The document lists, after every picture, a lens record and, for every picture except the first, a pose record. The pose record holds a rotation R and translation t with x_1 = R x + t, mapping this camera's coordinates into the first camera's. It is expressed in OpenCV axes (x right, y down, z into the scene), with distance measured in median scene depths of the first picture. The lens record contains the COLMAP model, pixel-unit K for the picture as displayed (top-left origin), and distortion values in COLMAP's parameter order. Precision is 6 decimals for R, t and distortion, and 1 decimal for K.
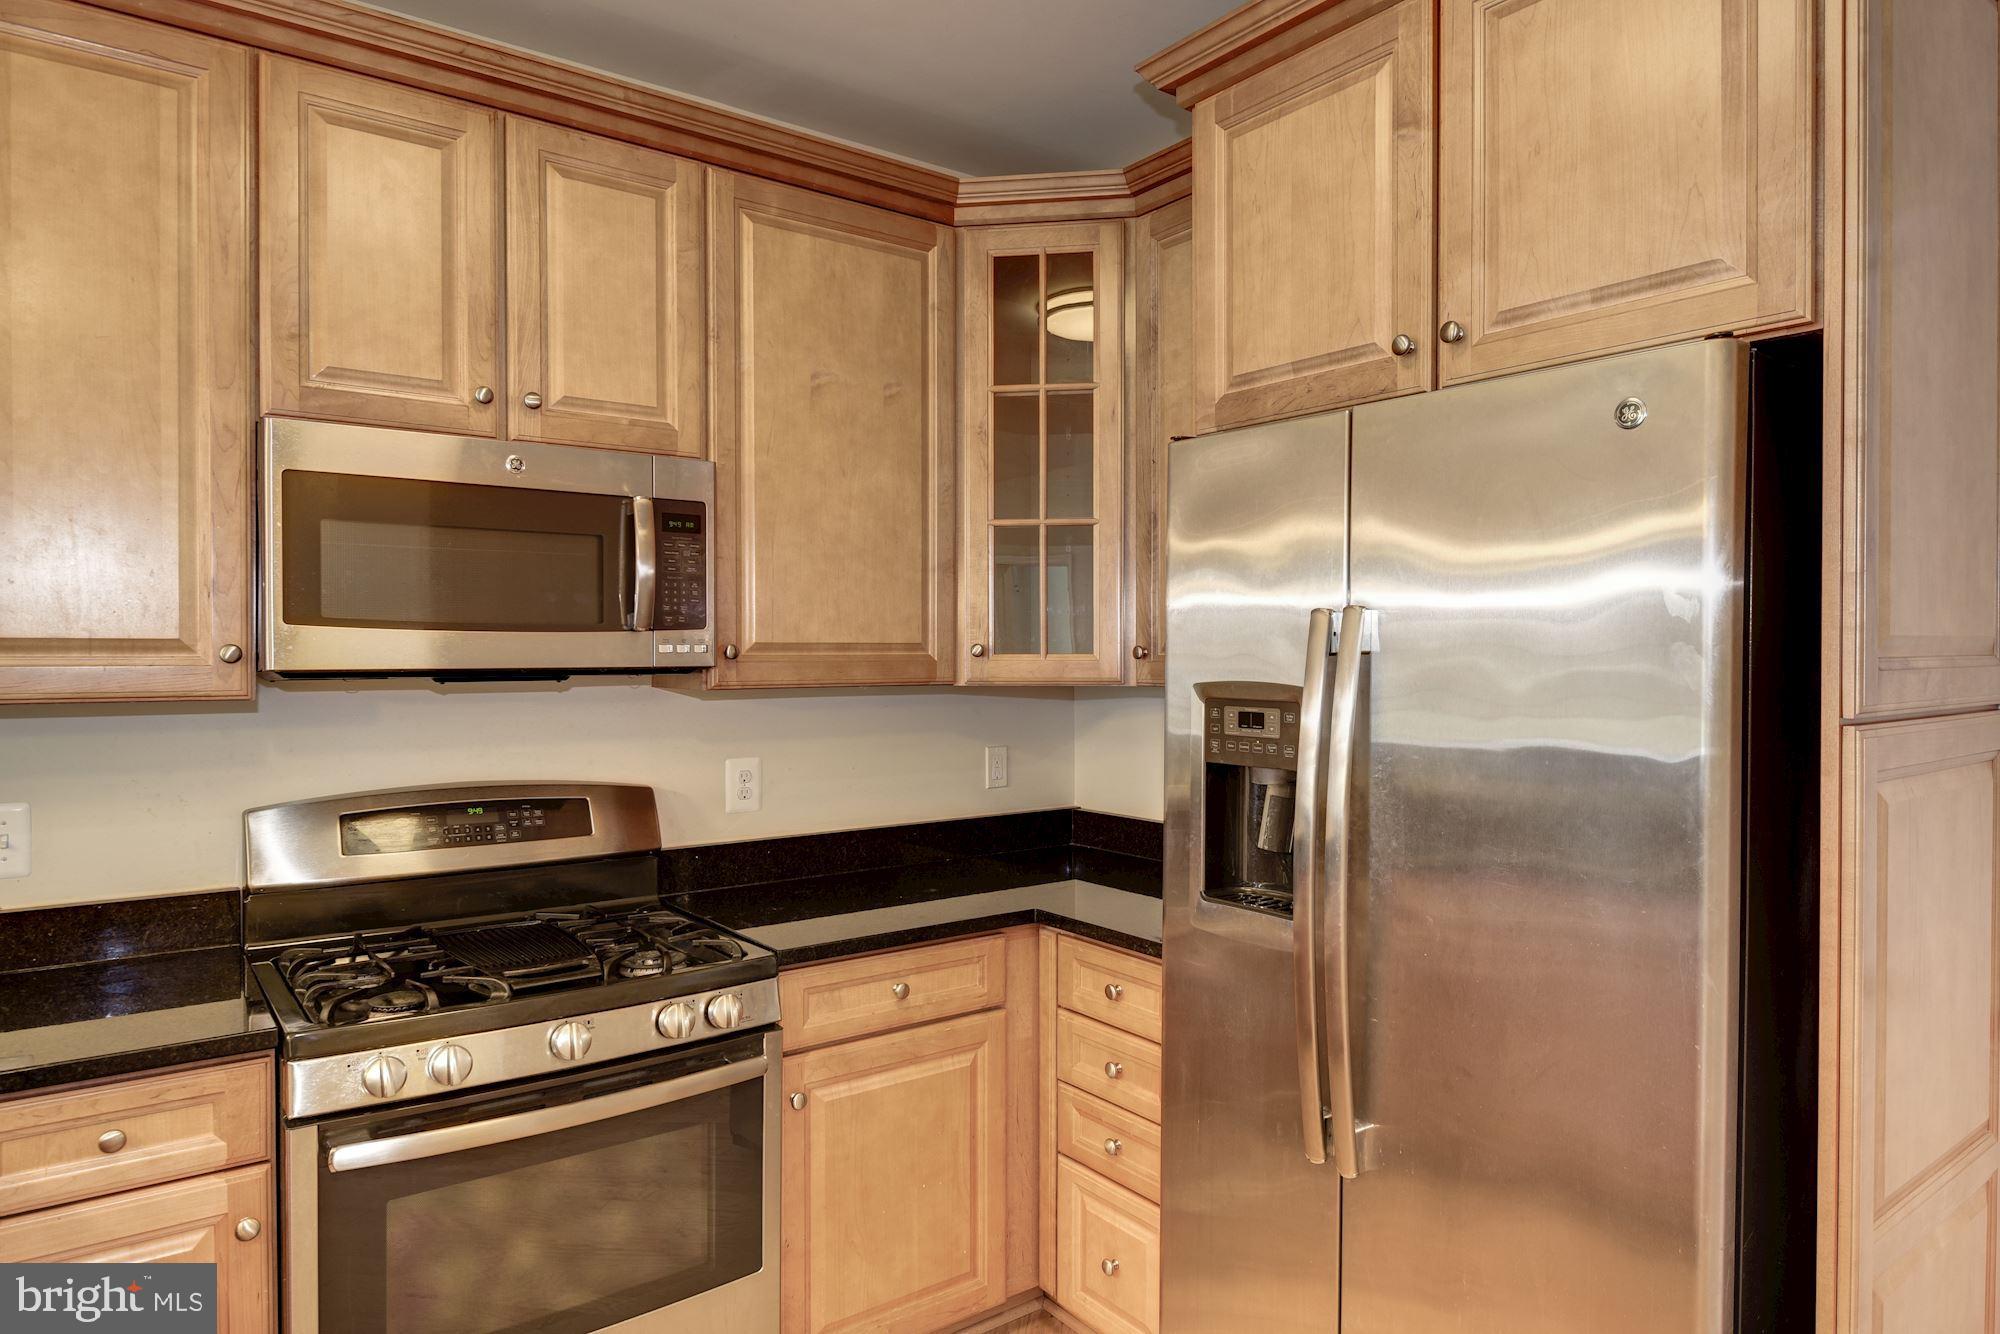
lens RADIAL K [[1201.7, 0, 1000.0], [0, 1201.7, 667.0], [0, 0, 1]] dist [-0.001243, -0.000828]
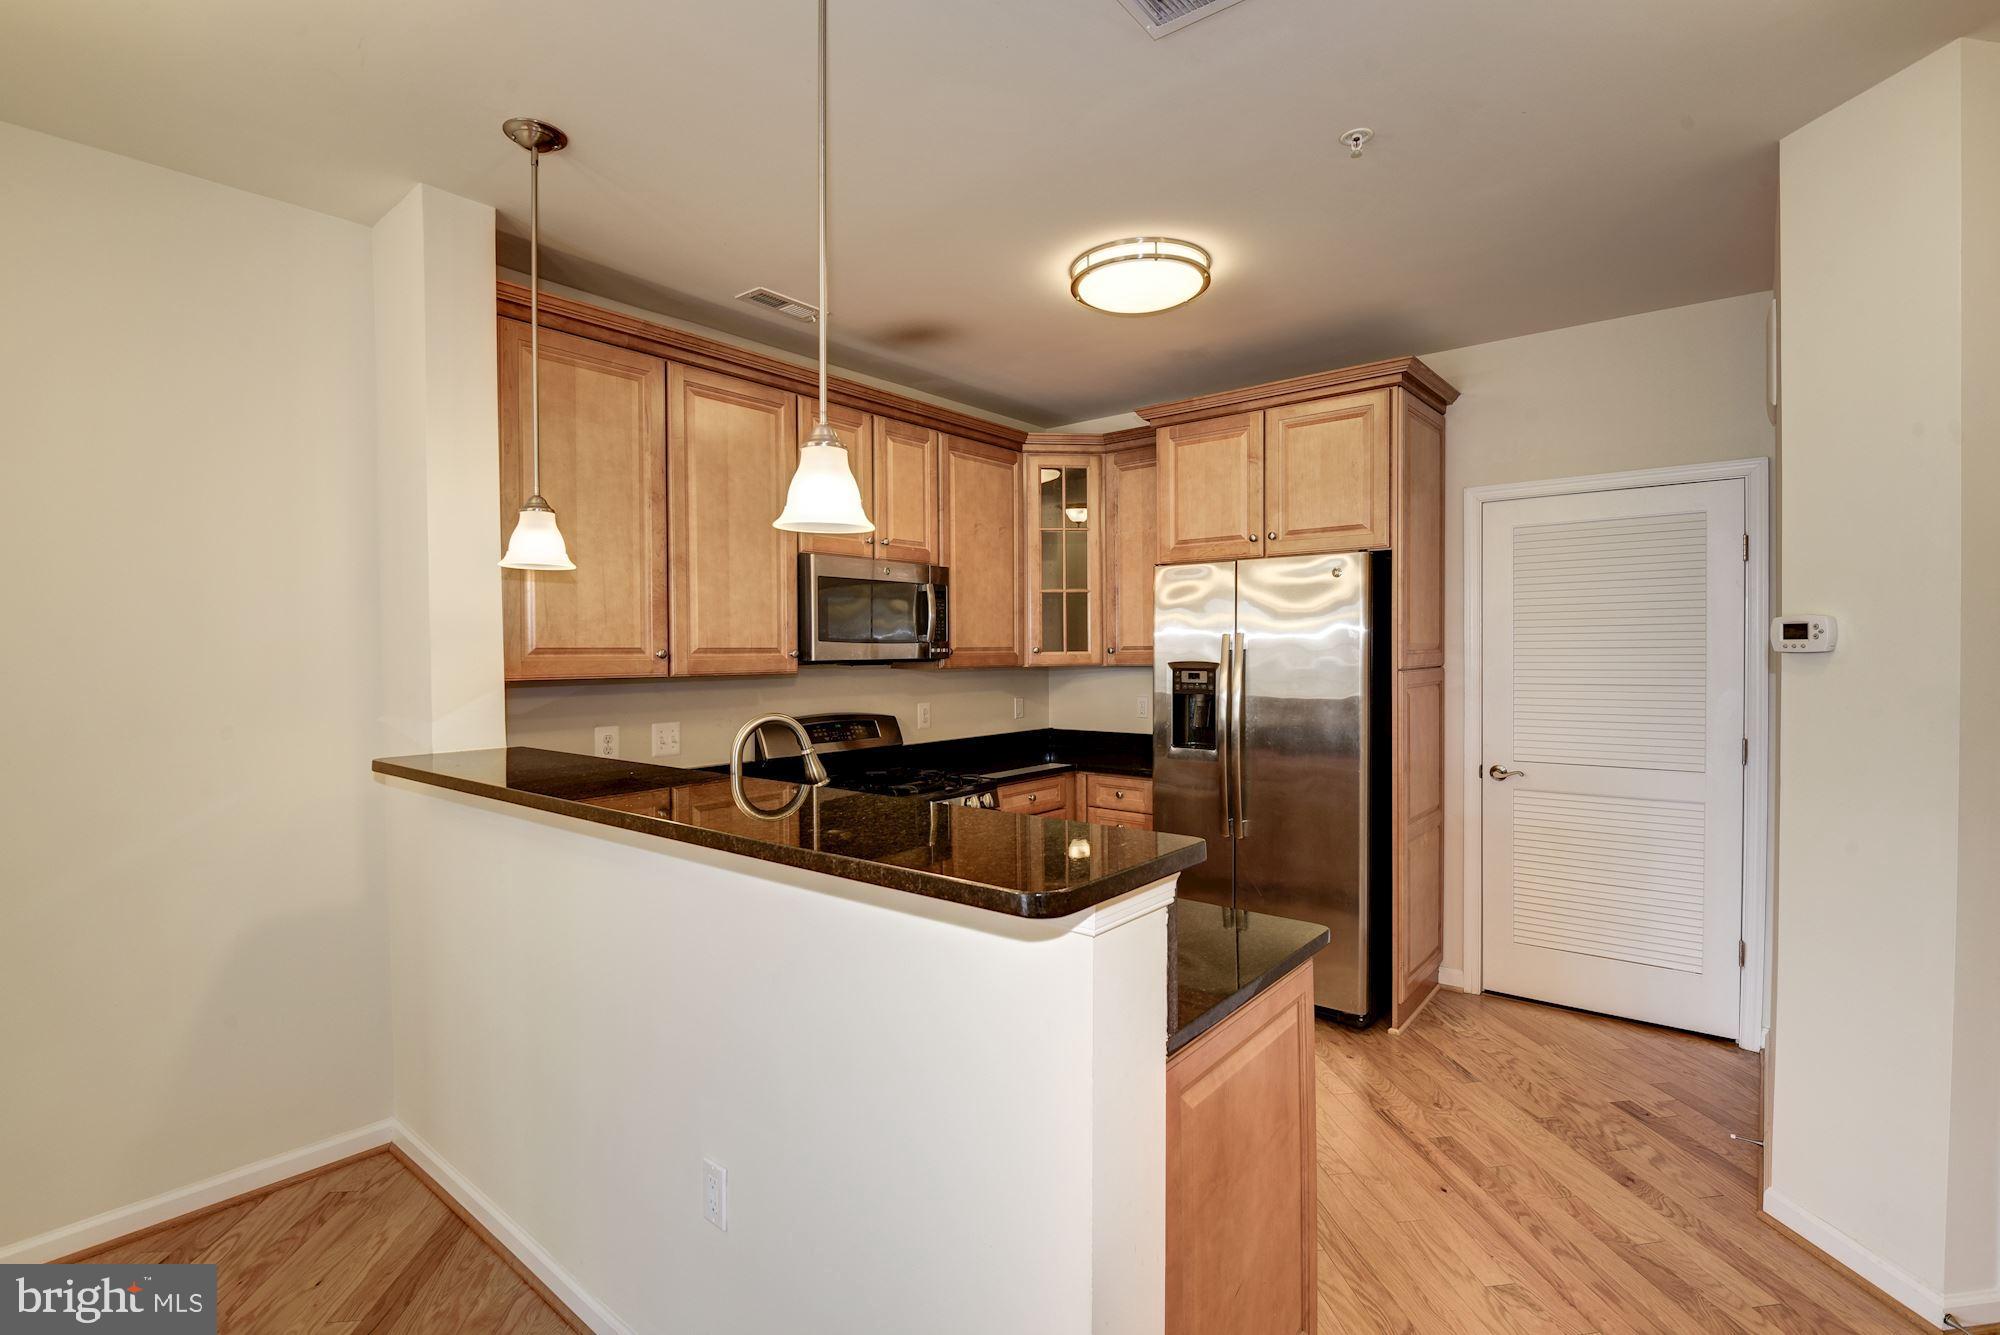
lens RADIAL K [[925.2, 0, 1000.0], [0, 925.2, 667.5], [0, 0, 1]] dist [0.000439, 0.000072]
pose [[0.970547, -0.012538, 0.240585, -0.619849], [0.011247, 0.999914, 0.006738, 0.006750], [-0.240649, -0.003834, 0.970605, -0.769176]]
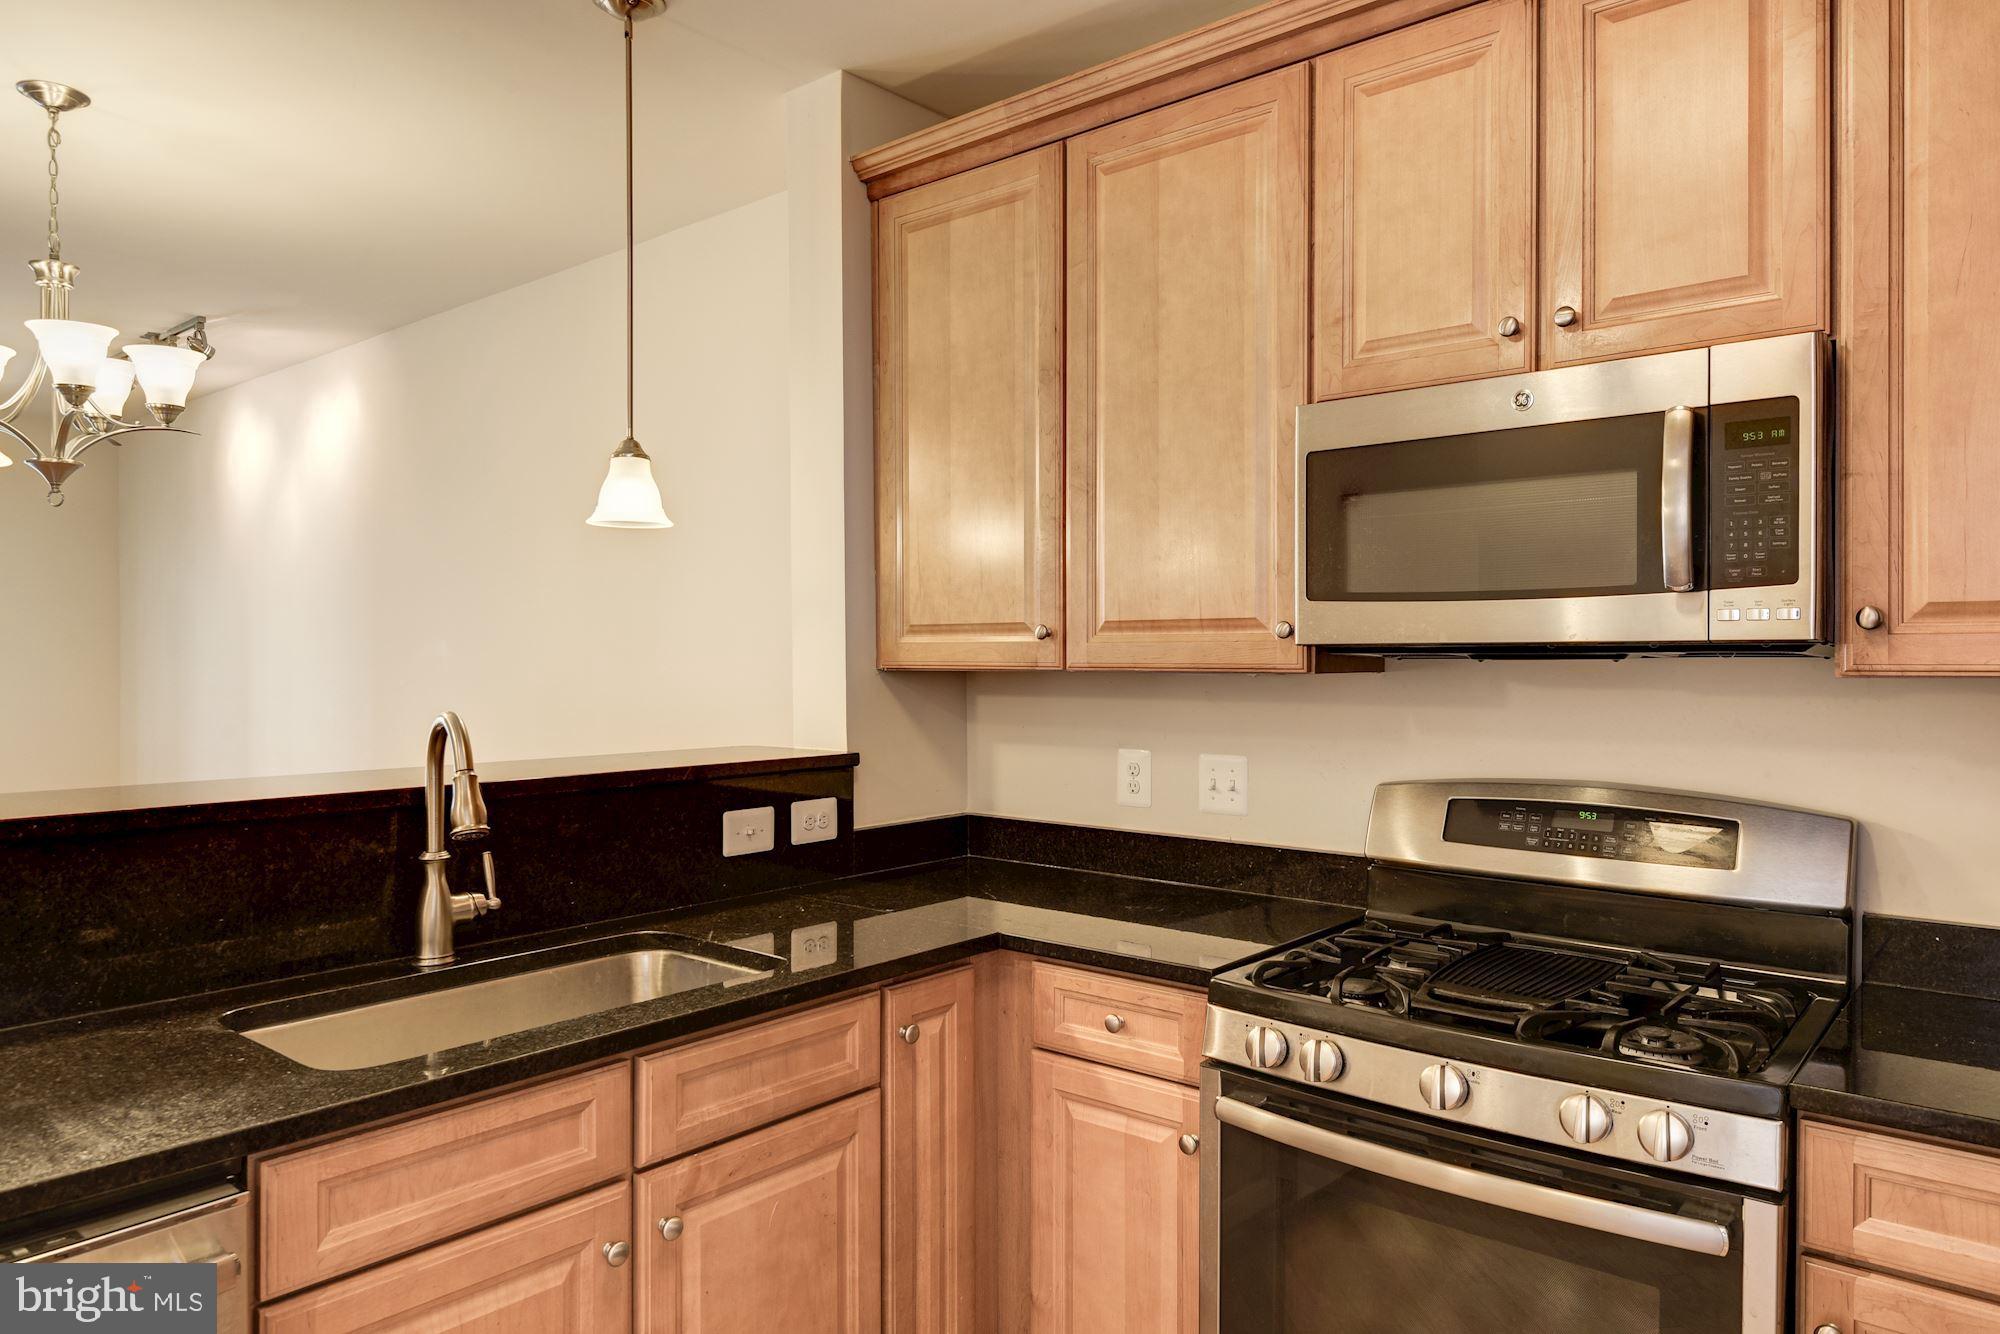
lens RADIAL K [[1260.2, 0, 1000.0], [0, 1260.2, 667.0], [0, 0, 1]] dist [-0.001544, -0.000713]
pose [[0.225633, 0.006680, -0.974189, 0.371759], [-0.011531, 0.999925, 0.004186, 0.018540], [0.974144, 0.010288, 0.225693, 0.444939]]
